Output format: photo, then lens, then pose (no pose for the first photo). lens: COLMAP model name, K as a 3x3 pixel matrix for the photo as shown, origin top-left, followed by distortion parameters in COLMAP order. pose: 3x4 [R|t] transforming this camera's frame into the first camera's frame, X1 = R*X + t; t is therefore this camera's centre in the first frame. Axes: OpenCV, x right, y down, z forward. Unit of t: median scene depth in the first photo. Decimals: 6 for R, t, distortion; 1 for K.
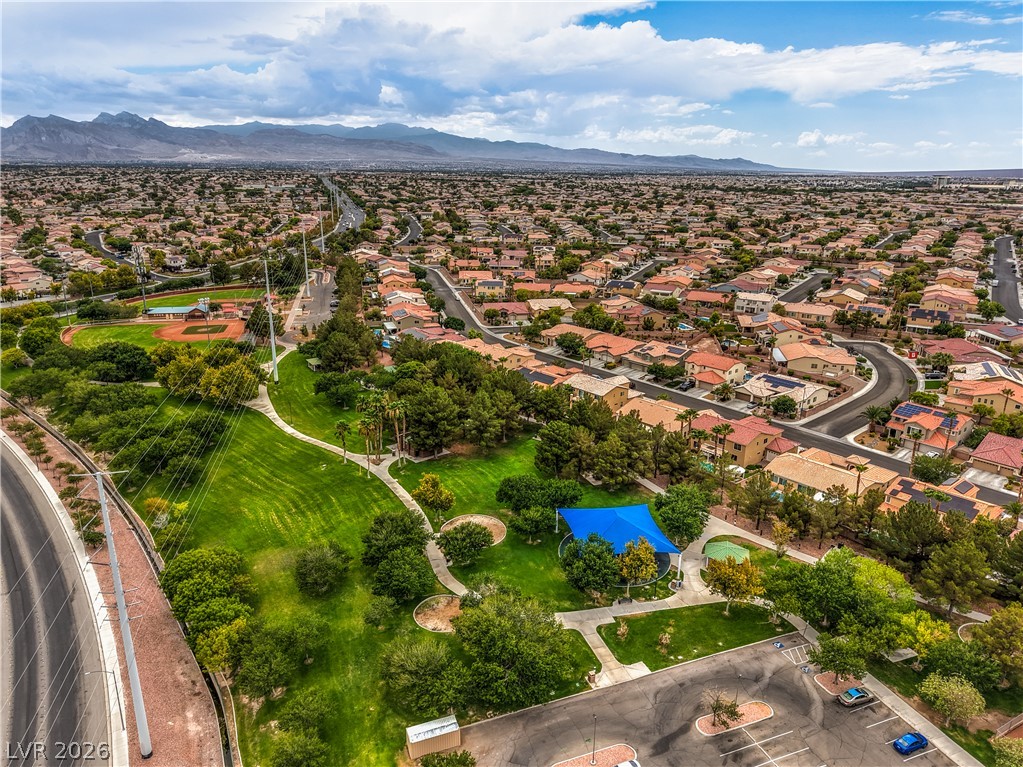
lens RADIAL K [[691.7, 0, 511.5], [0, 691.7, 383.5], [0, 0, 1]] dist [0.046894, -0.057889]
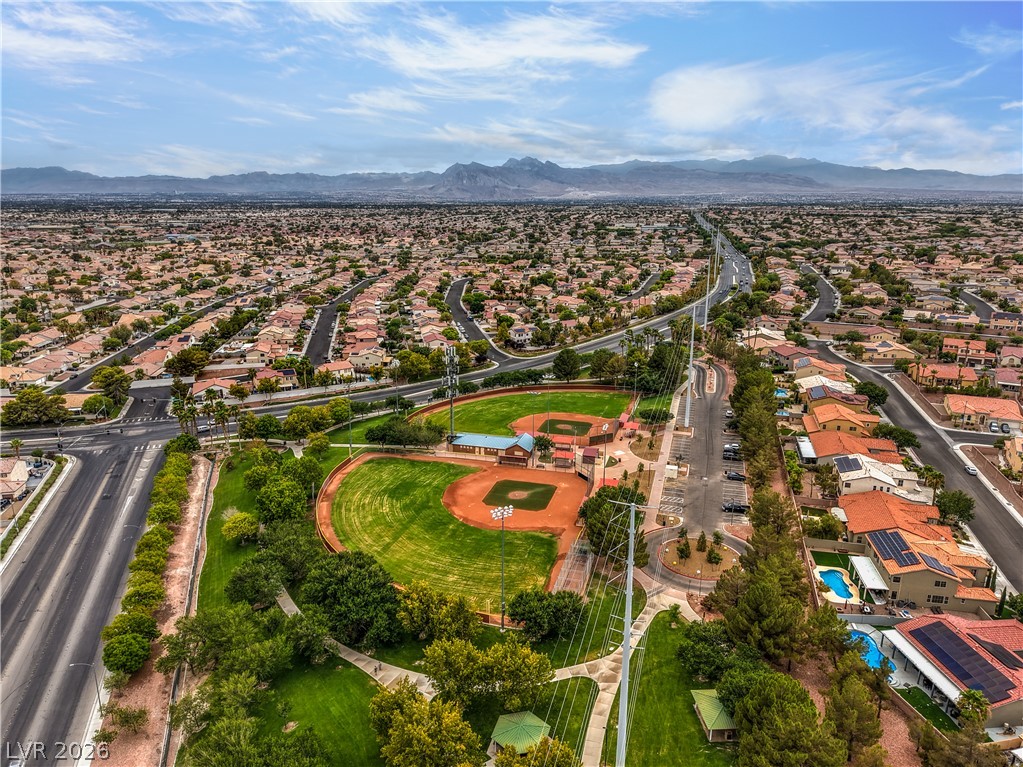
lens RADIAL K [[691.7, 0, 511.5], [0, 691.7, 383.5], [0, 0, 1]] dist [0.046894, -0.057889]
pose [[0.877469, 0.109156, -0.467047, -0.092969], [-0.130128, 0.991415, -0.012771, -0.088377], [0.461644, 0.071982, 0.884140, 0.242555]]
